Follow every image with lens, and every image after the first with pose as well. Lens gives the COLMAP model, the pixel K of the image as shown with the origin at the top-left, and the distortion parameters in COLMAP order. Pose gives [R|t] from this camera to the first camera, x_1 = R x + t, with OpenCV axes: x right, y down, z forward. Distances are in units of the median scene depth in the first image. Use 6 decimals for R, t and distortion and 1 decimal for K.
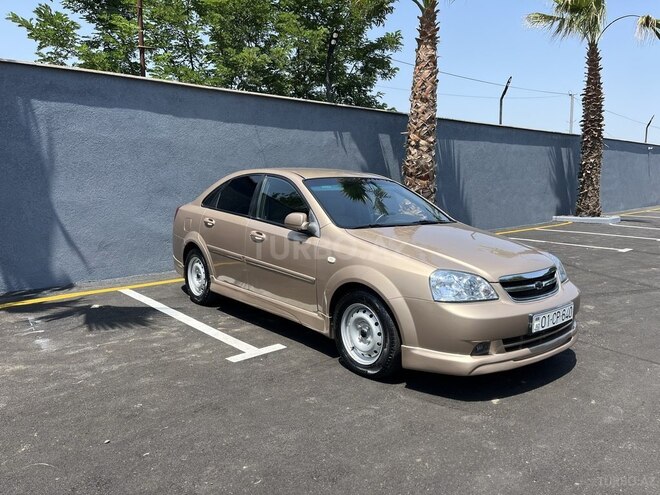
lens RADIAL K [[501.0, 0, 335.1], [0, 501.0, 246.7], [0, 0, 1]] dist [0.058730, -0.077992]
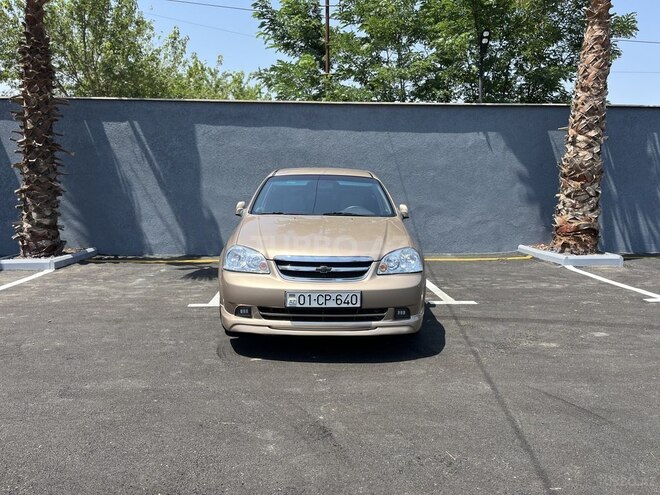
lens RADIAL K [[500.9, 0, 330.0], [0, 500.9, 247.5], [0, 0, 1]] dist [0.068401, -0.098925]
pose [[0.780928, 0.079560, -0.619533, 0.415276], [-0.088149, 0.995966, 0.016787, 0.003829], [0.618369, 0.041502, 0.784791, 0.062029]]
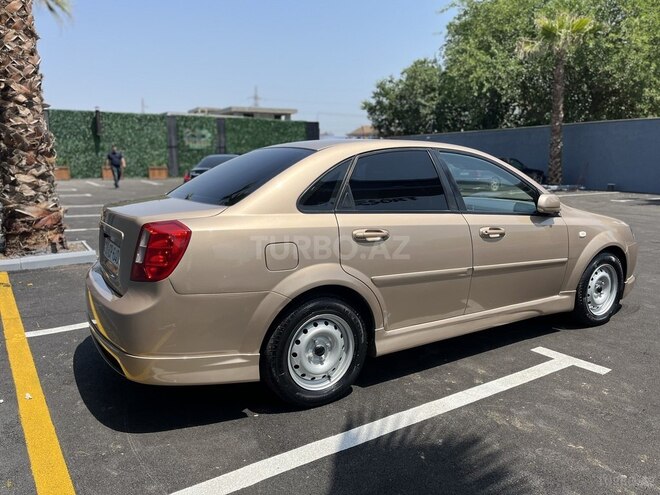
lens RADIAL K [[500.6, 0, 331.5], [0, 500.6, 246.3], [0, 0, 1]] dist [0.071209, -0.103308]
pose [[0.145974, -0.170856, 0.974423, -0.468413], [0.130094, 0.979735, 0.152299, -0.074522], [-0.980697, 0.104534, 0.165243, 0.566810]]
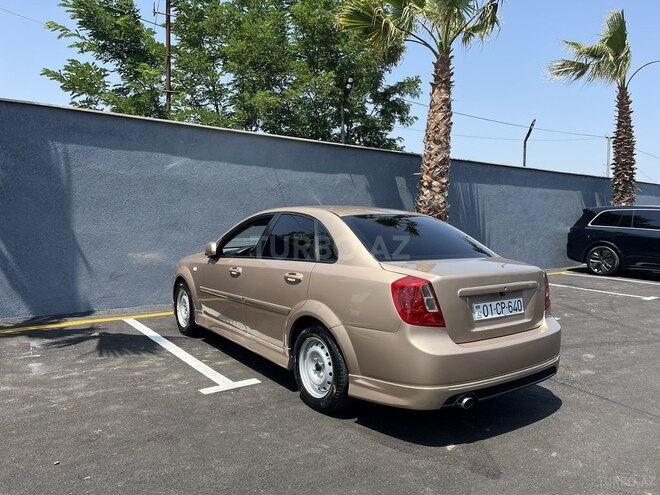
lens RADIAL K [[500.9, 0, 330.0], [0, 500.9, 247.5], [0, 0, 1]] dist [0.068401, -0.098925]
pose [[0.996017, 0.025937, -0.085305, 0.056916], [-0.032112, 0.996900, -0.071824, -0.000519], [0.083178, 0.074277, 0.993763, -0.006966]]
